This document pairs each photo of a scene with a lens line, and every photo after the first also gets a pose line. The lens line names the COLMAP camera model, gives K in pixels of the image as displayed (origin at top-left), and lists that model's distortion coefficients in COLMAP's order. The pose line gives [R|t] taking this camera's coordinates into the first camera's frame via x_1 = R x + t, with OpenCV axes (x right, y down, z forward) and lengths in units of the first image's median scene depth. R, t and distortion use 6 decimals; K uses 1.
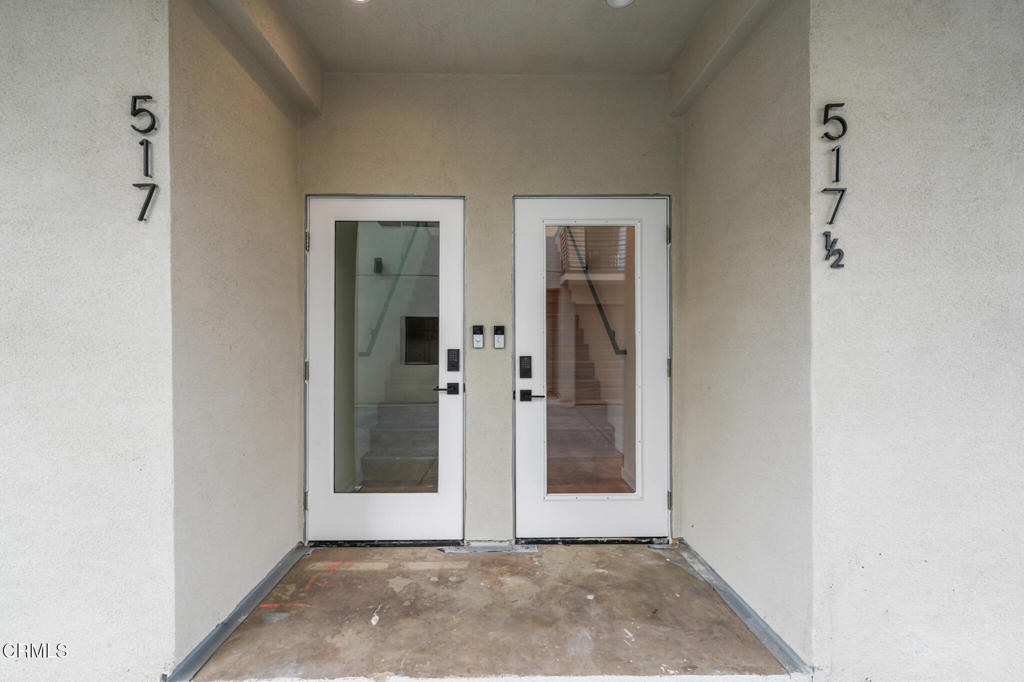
lens RADIAL K [[449.2, 0, 511.9], [0, 449.2, 345.4], [0, 0, 1]] dist [0.002525, 0.000463]
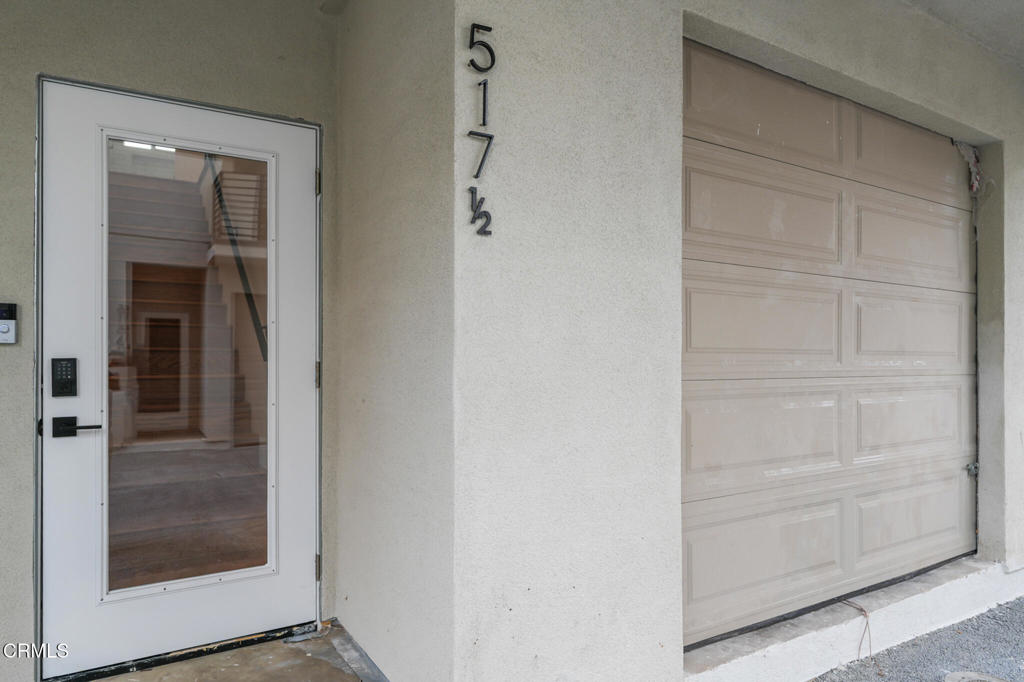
lens RADIAL K [[624.3, 0, 524.7], [0, 624.3, 360.4], [0, 0, 1]] dist [0.001986, -0.000074]
pose [[0.862867, -0.000757, 0.505430, 0.229140], [0.000811, 1.000000, 0.000114, 0.045652], [-0.505430, 0.000311, 0.862868, 0.023526]]
